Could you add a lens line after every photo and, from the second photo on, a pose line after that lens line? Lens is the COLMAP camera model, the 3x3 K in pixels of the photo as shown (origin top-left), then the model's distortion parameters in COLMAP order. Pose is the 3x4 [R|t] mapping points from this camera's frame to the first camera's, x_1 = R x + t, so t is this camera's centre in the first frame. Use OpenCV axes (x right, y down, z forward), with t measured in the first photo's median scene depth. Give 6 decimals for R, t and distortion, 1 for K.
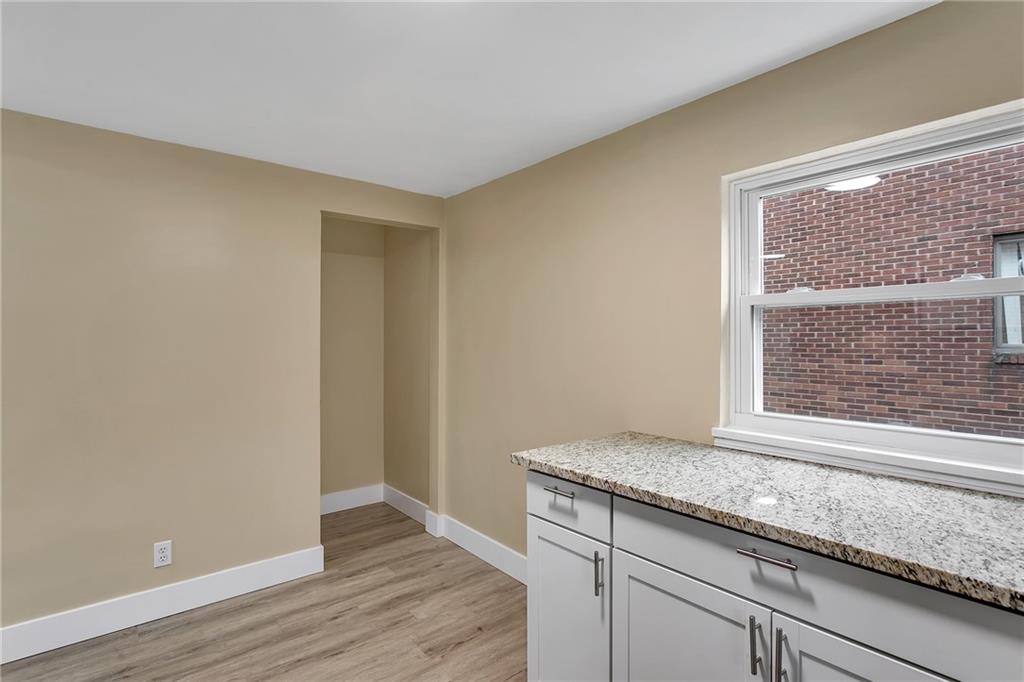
lens RADIAL K [[495.8, 0, 517.7], [0, 495.8, 339.7], [0, 0, 1]] dist [-0.013135, 0.004726]
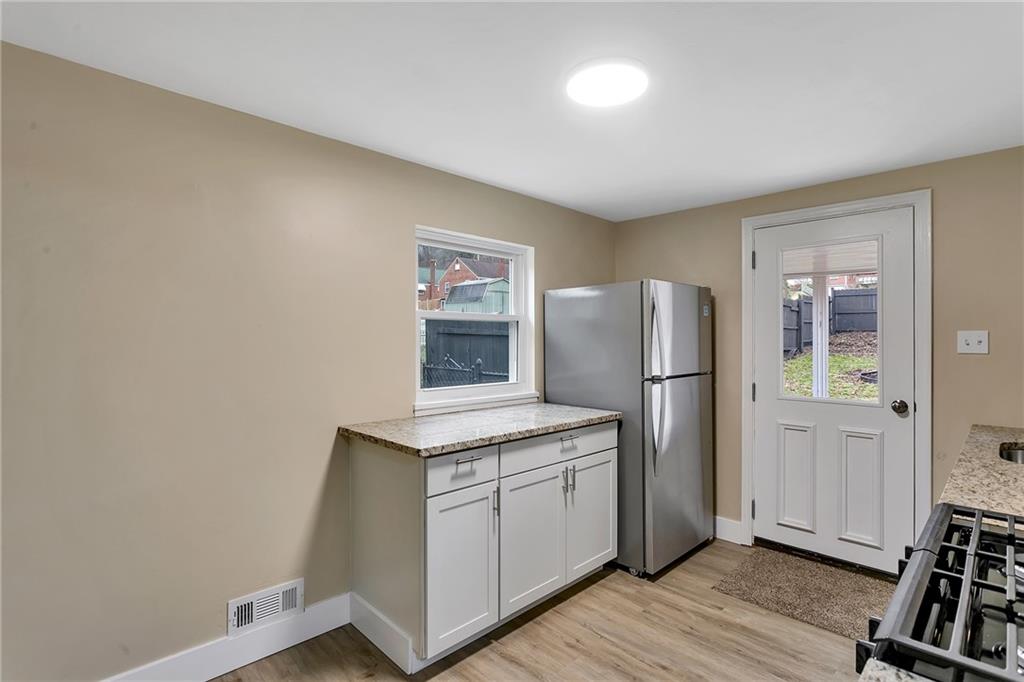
lens RADIAL K [[495.8, 0, 520.9], [0, 495.8, 338.0], [0, 0, 1]] dist [-0.013135, 0.004726]
pose [[-0.102864, 0.006800, 0.994672, -1.284680], [-0.013869, 0.999870, -0.008270, 0.002701], [-0.994599, -0.014646, -0.102756, 1.072516]]
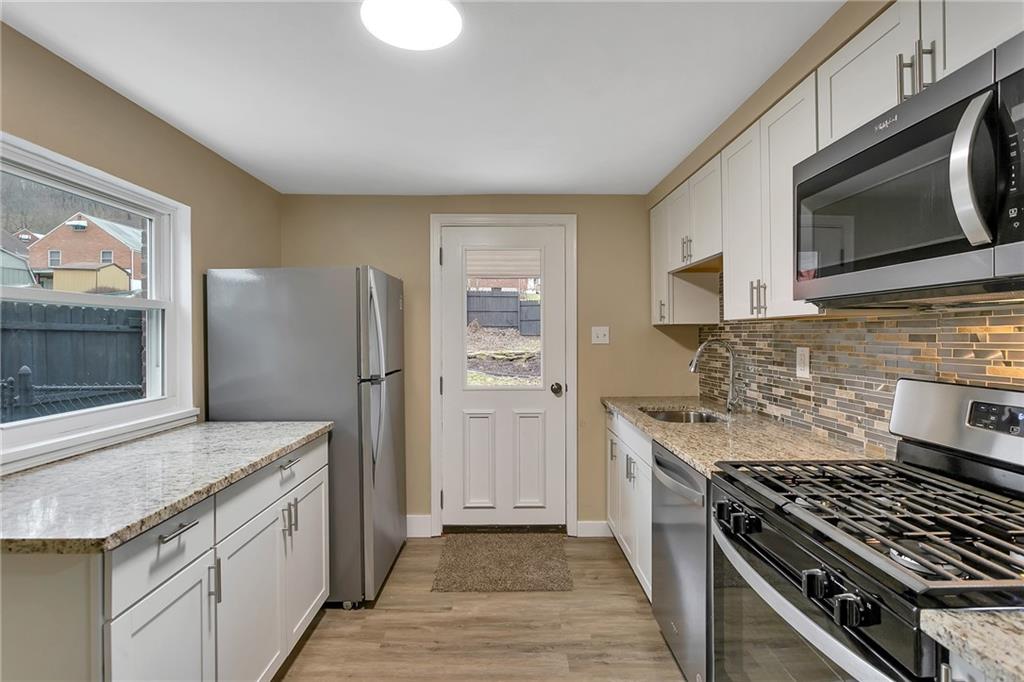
lens RADIAL K [[495.8, 0, 510.2], [0, 495.8, 336.1], [0, 0, 1]] dist [-0.013135, 0.004726]
pose [[-0.777185, 0.004354, 0.629257, -0.876677], [-0.000956, 0.999967, -0.008100, 0.003090], [-0.629271, -0.006897, -0.777155, 1.369799]]
